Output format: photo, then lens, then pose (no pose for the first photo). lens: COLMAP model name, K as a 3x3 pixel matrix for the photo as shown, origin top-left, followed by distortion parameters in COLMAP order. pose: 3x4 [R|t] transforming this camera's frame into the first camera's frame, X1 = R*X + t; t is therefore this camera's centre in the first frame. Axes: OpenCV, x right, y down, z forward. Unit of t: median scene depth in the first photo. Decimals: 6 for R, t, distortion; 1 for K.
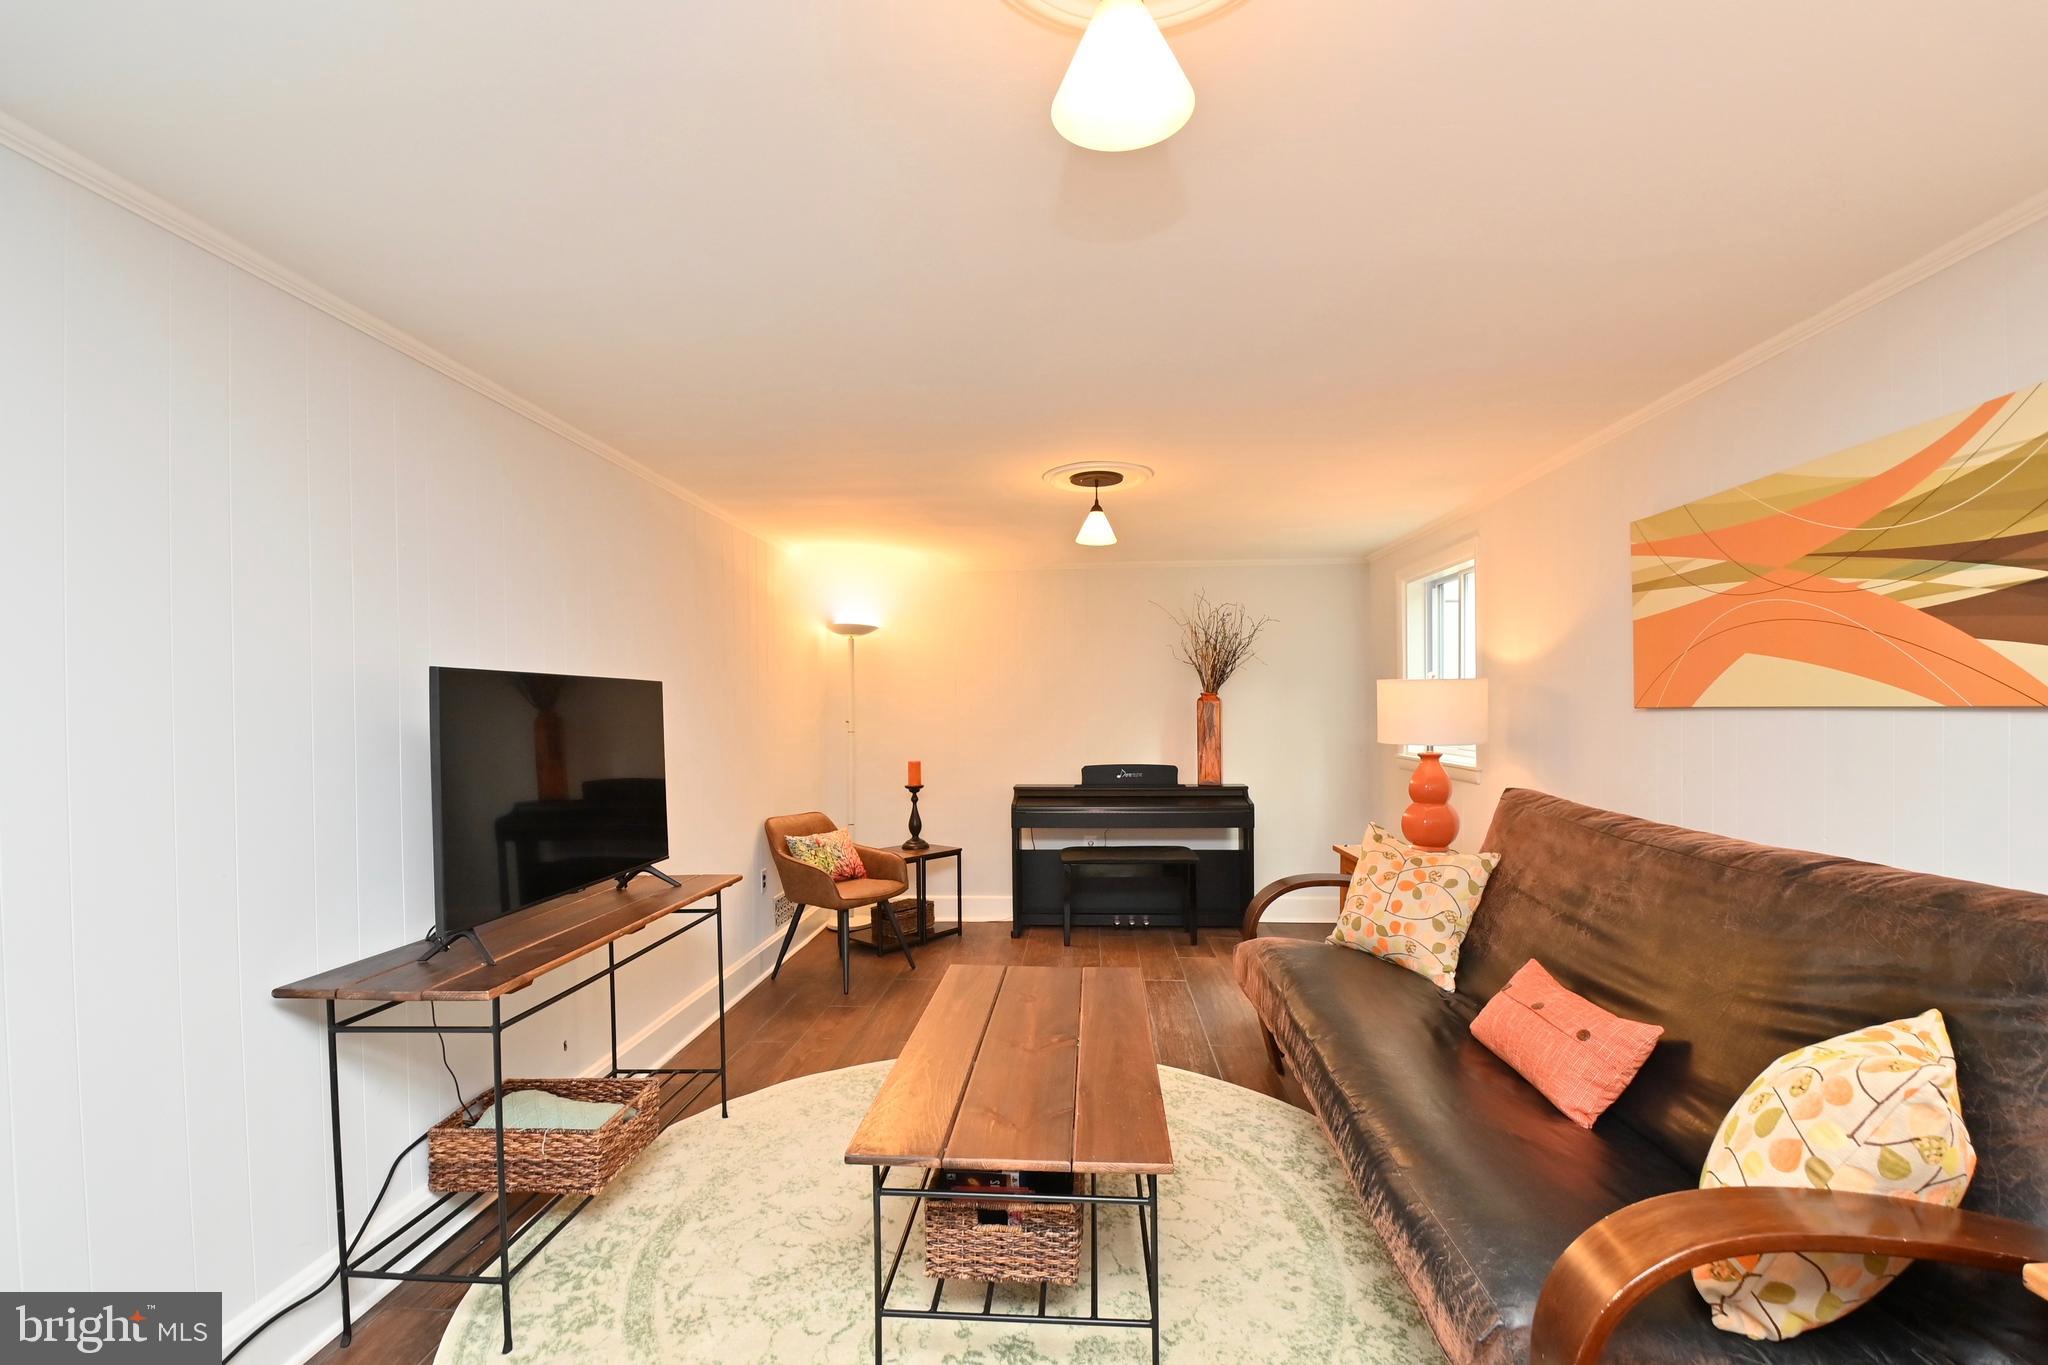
lens RADIAL K [[900.9, 0, 1037.5], [0, 900.9, 713.6], [0, 0, 1]] dist [0.018339, -0.024344]
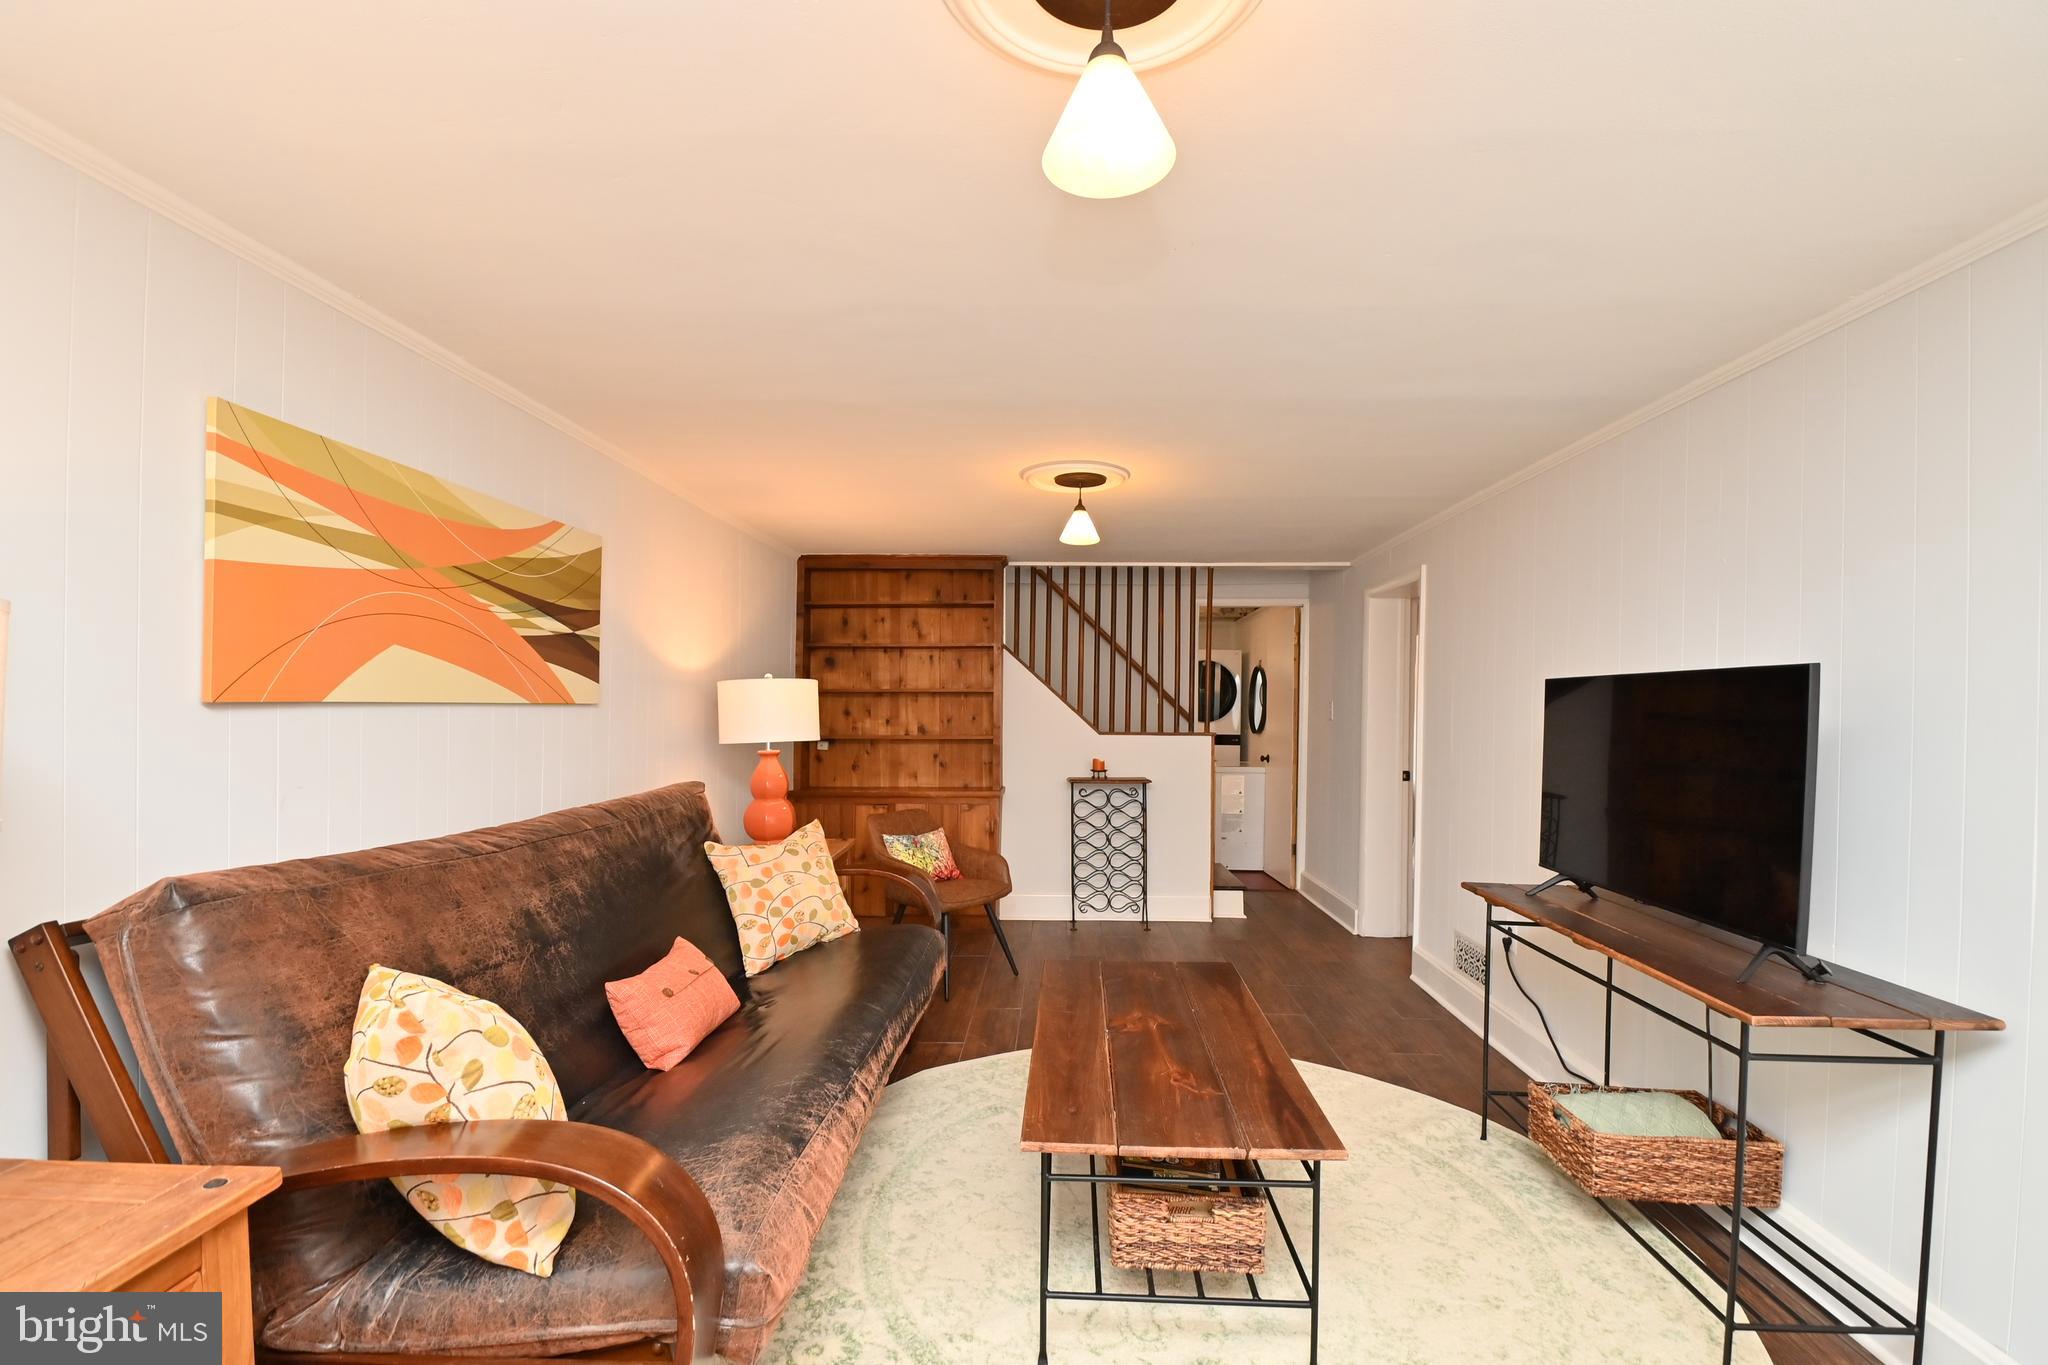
lens RADIAL K [[900.9, 0, 1037.5], [0, 900.9, 713.6], [0, 0, 1]] dist [0.018339, -0.024344]
pose [[-0.999695, -0.001666, -0.024621, 0.144419], [-0.002037, 0.999885, 0.015054, -0.011215], [0.024593, 0.015100, -0.999583, 1.949451]]
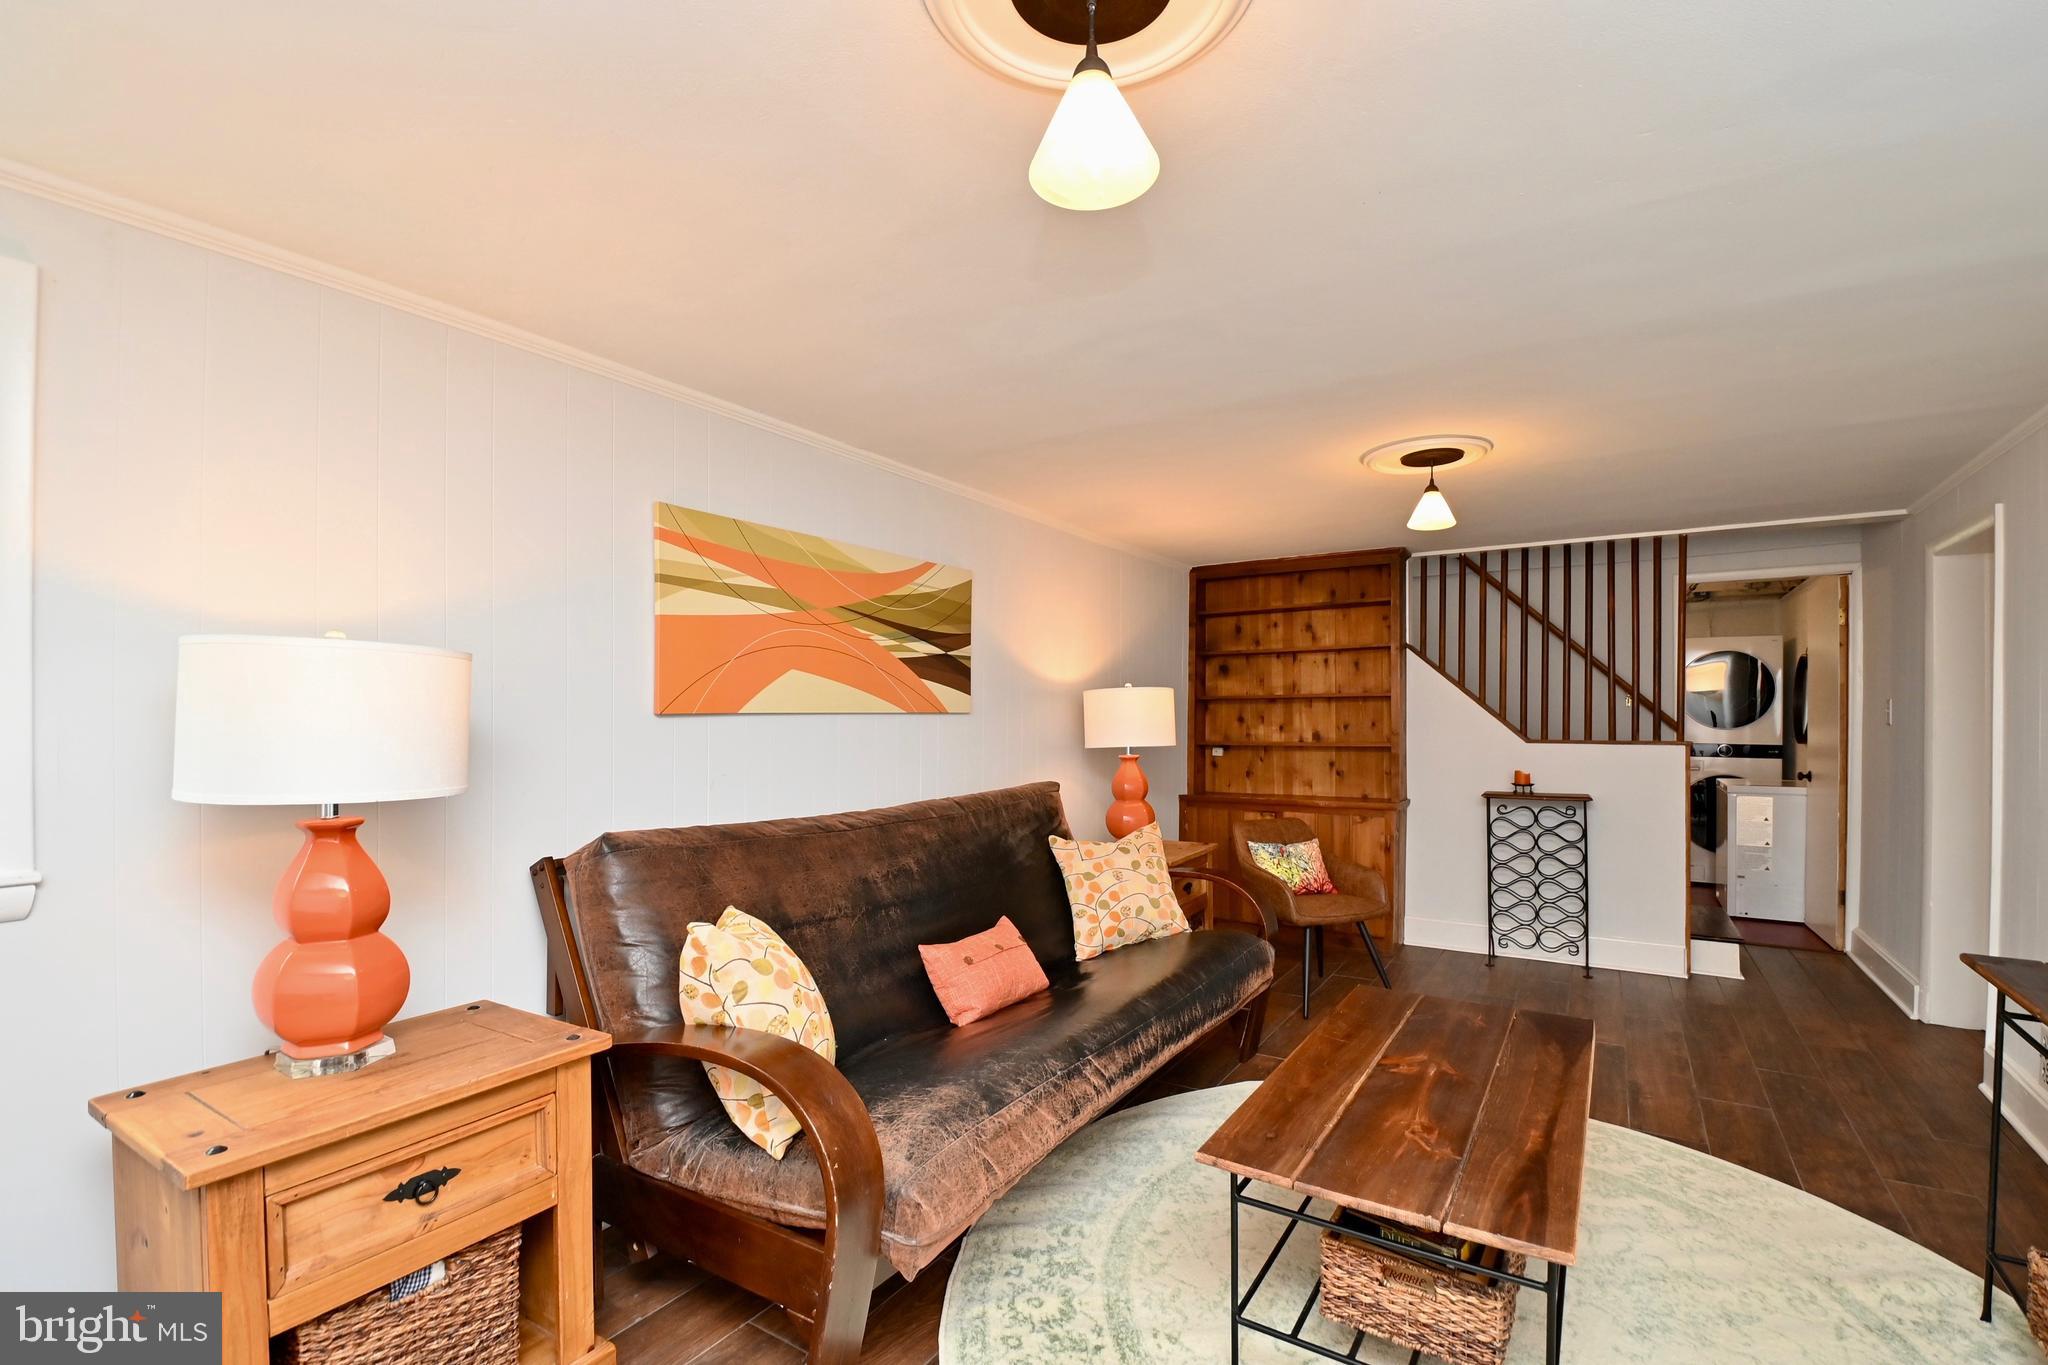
lens RADIAL K [[900.9, 0, 1037.5], [0, 900.9, 713.6], [0, 0, 1]] dist [0.018339, -0.024344]
pose [[-0.874659, 0.007629, 0.484679, -0.101890], [0.011051, 0.999930, 0.004204, -0.007934], [-0.484613, 0.009033, -0.874682, 1.912938]]
